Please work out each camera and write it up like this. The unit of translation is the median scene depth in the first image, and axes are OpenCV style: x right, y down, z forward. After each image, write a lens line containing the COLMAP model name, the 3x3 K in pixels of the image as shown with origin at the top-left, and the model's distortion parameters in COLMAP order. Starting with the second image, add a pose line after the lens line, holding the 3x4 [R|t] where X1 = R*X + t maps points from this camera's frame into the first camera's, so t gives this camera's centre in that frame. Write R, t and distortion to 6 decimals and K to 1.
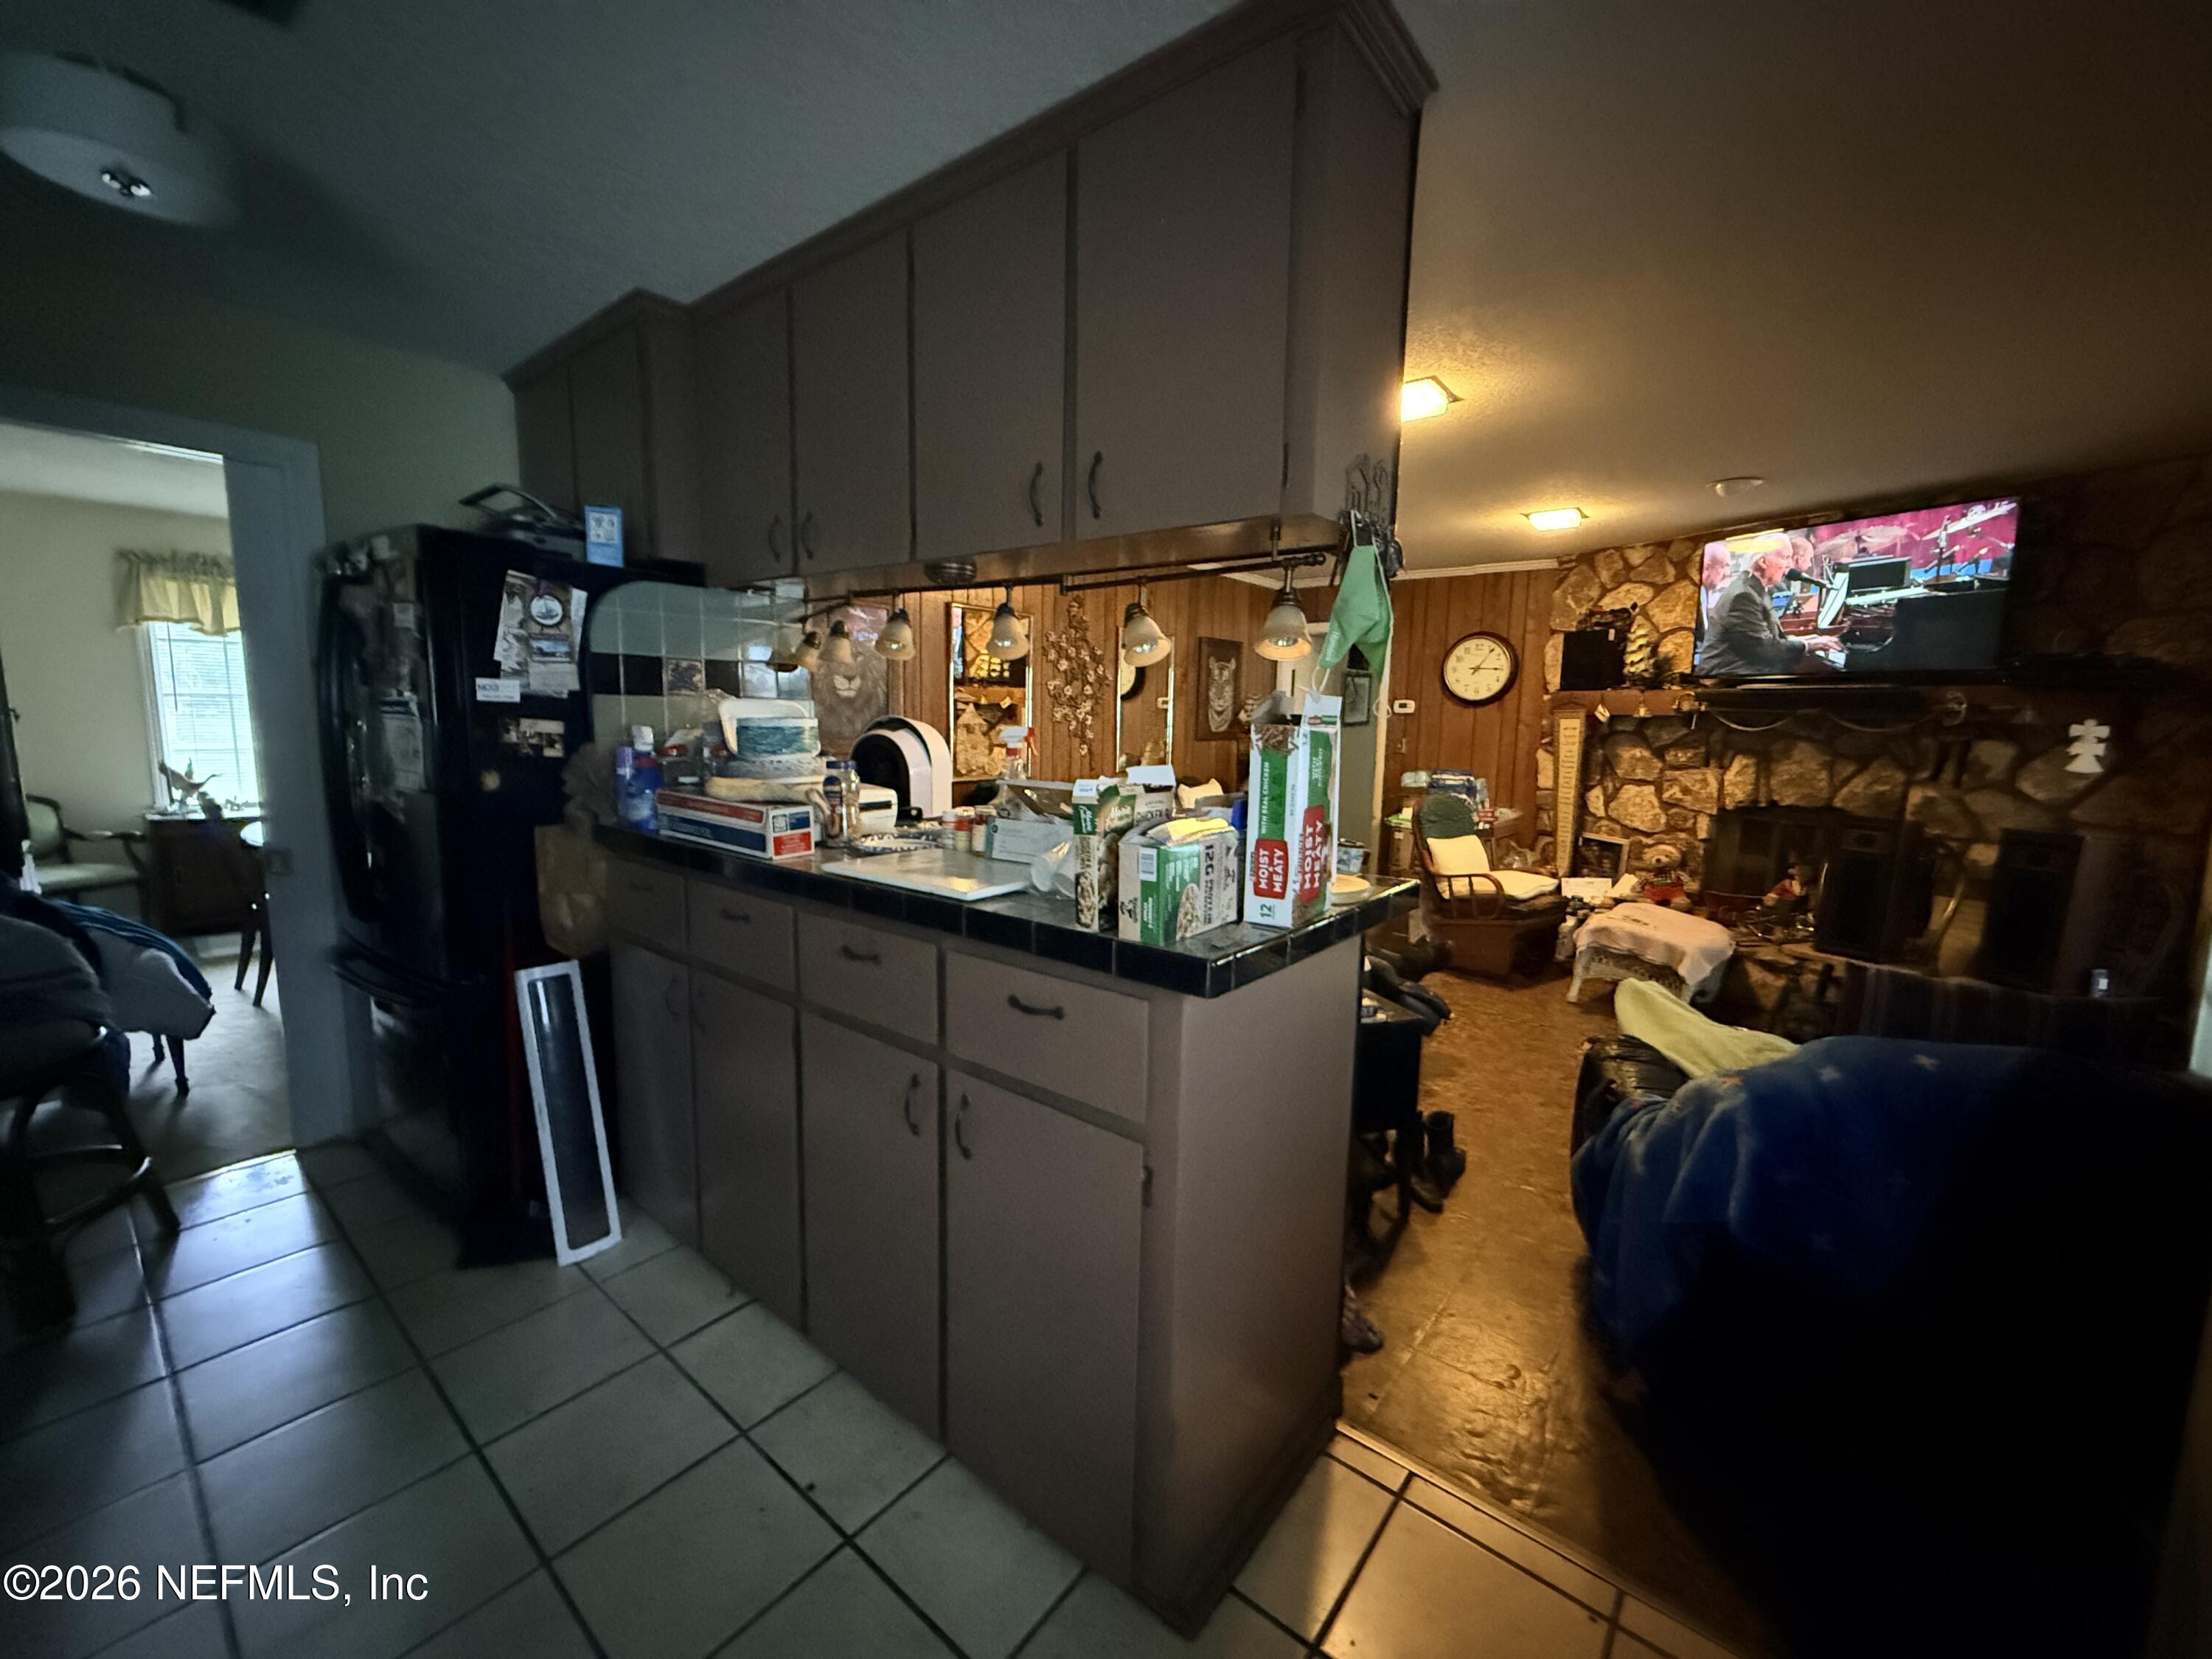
lens RADIAL K [[873.2, 0, 1109.9], [0, 873.2, 824.1], [0, 0, 1]] dist [0.000562, -0.000298]
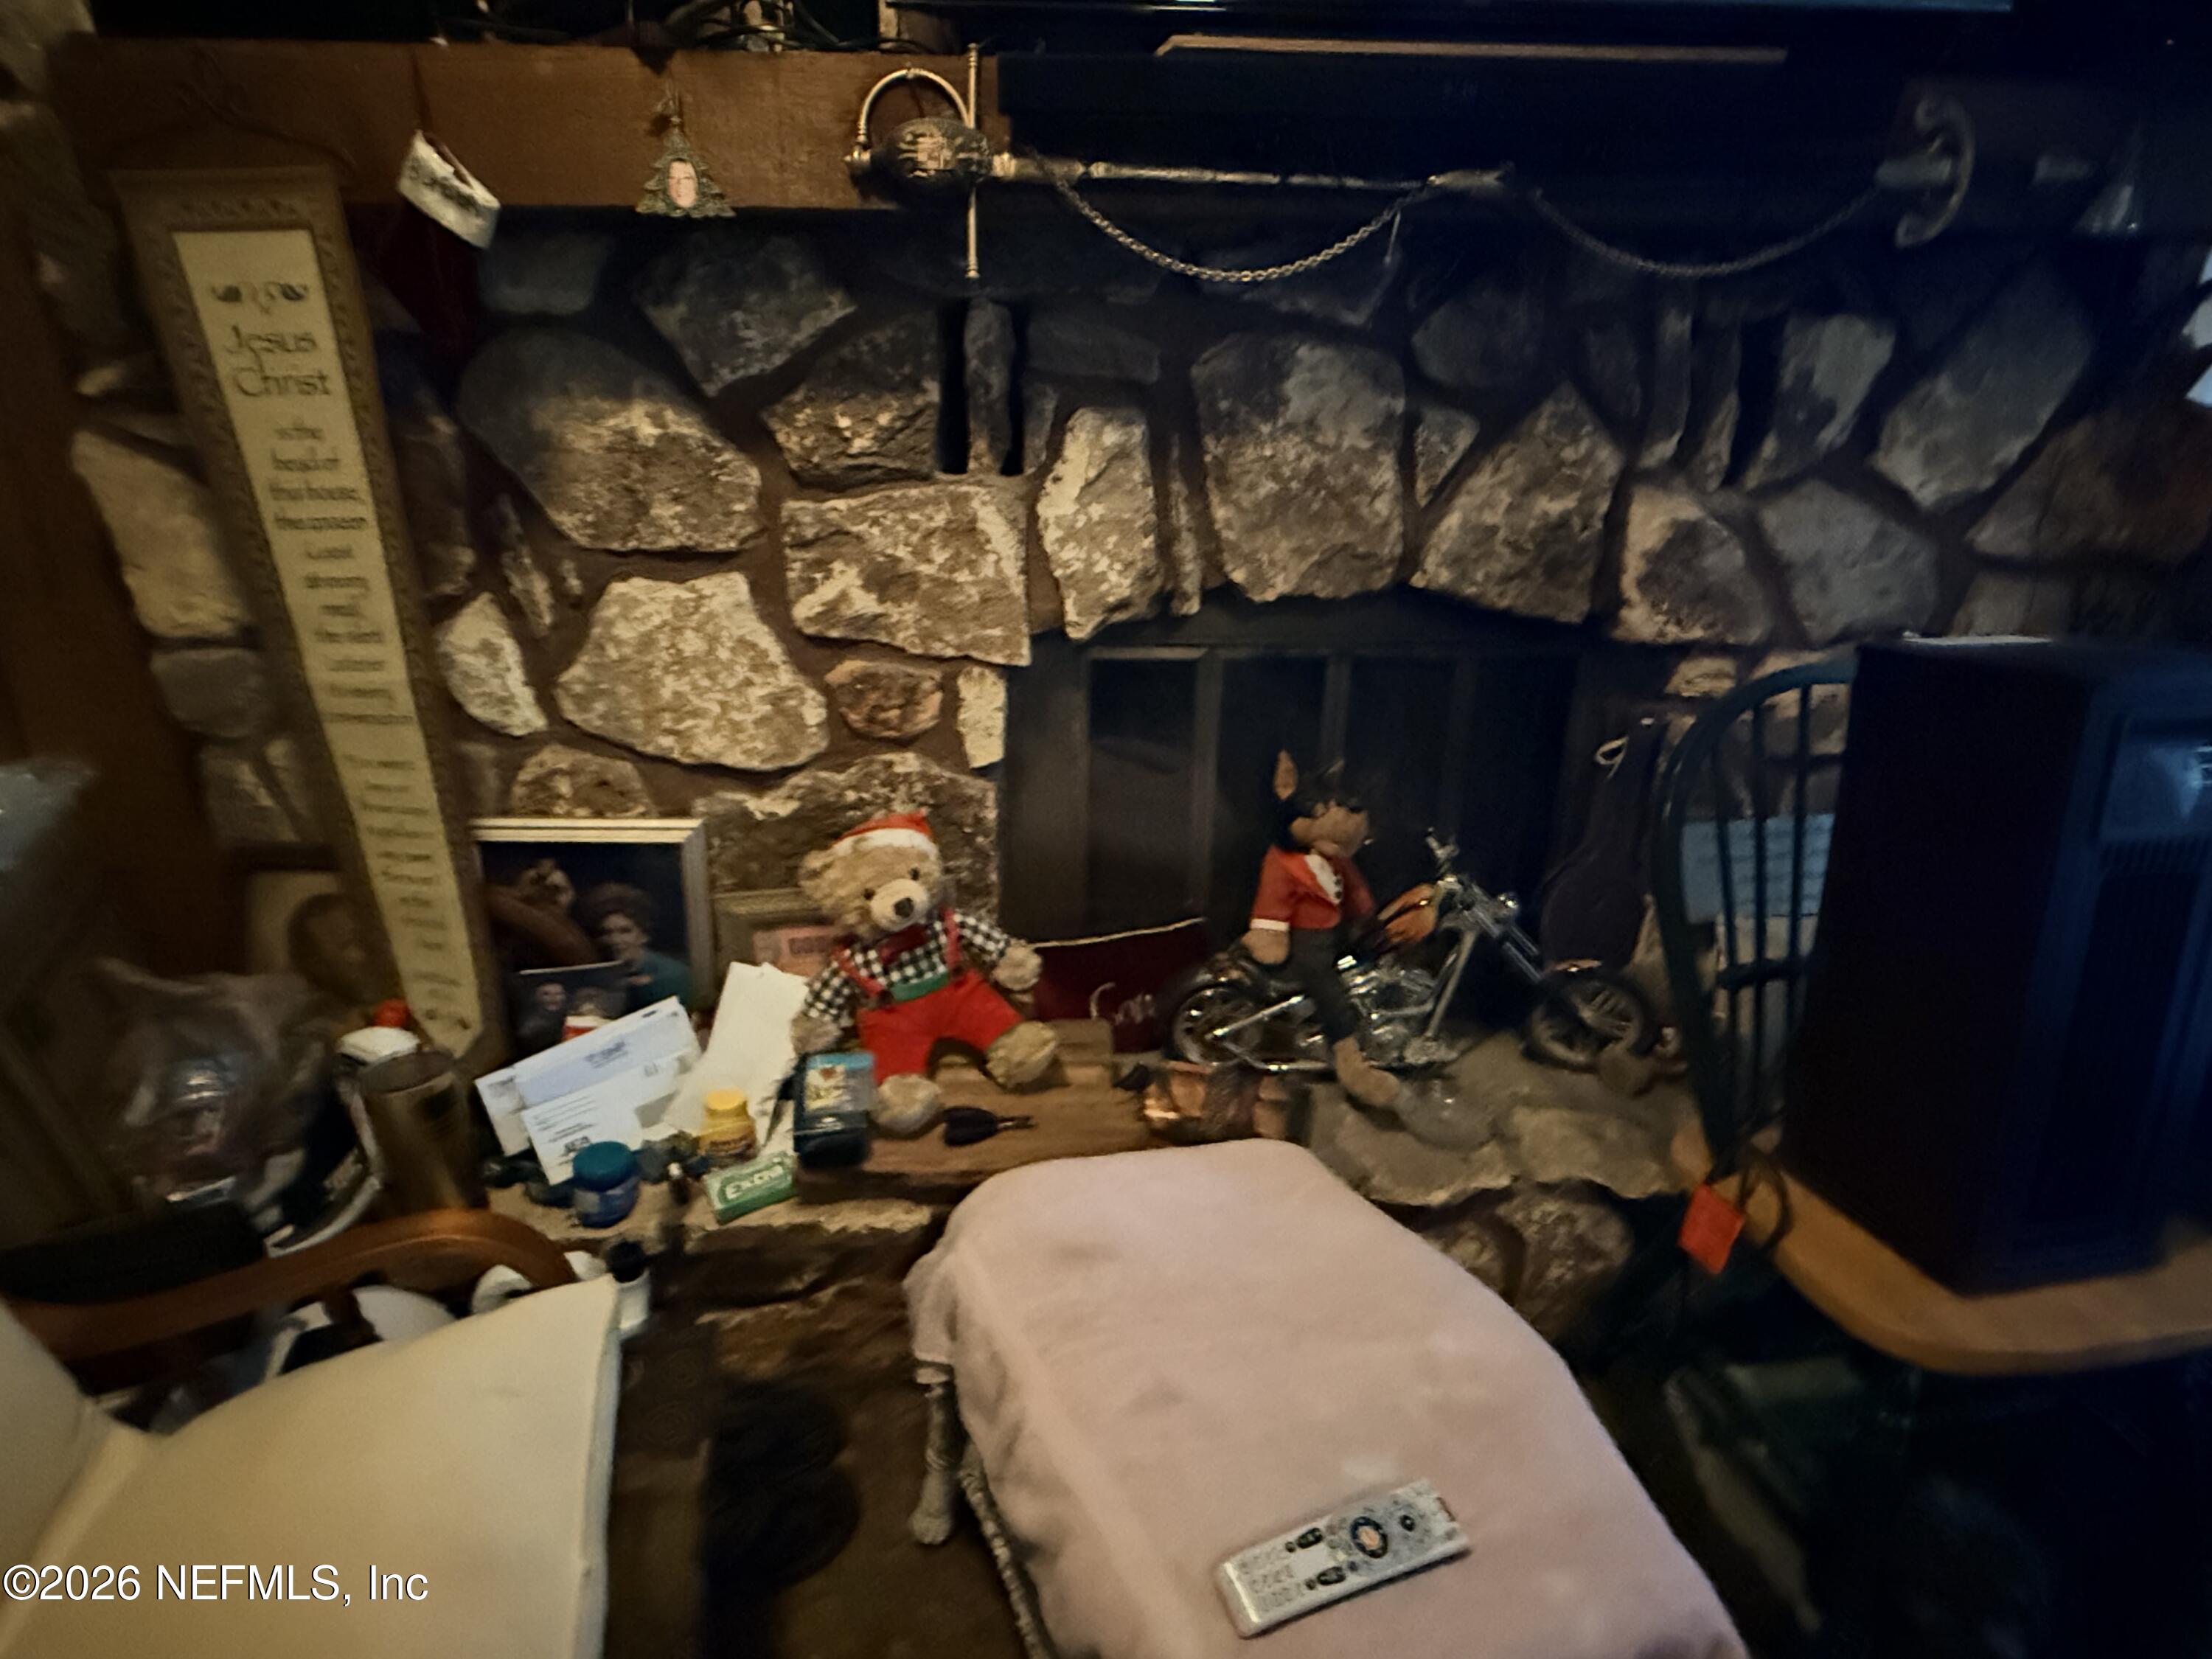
lens RADIAL K [[1181.8, 0, 1100.9], [0, 1181.8, 826.0], [0, 0, 1]] dist [0.005809, 0.001349]
pose [[0.361024, -0.334049, 0.870674, 0.396894], [0.125362, 0.942552, 0.309645, -0.070727], [-0.924092, -0.002640, 0.382161, 0.863209]]
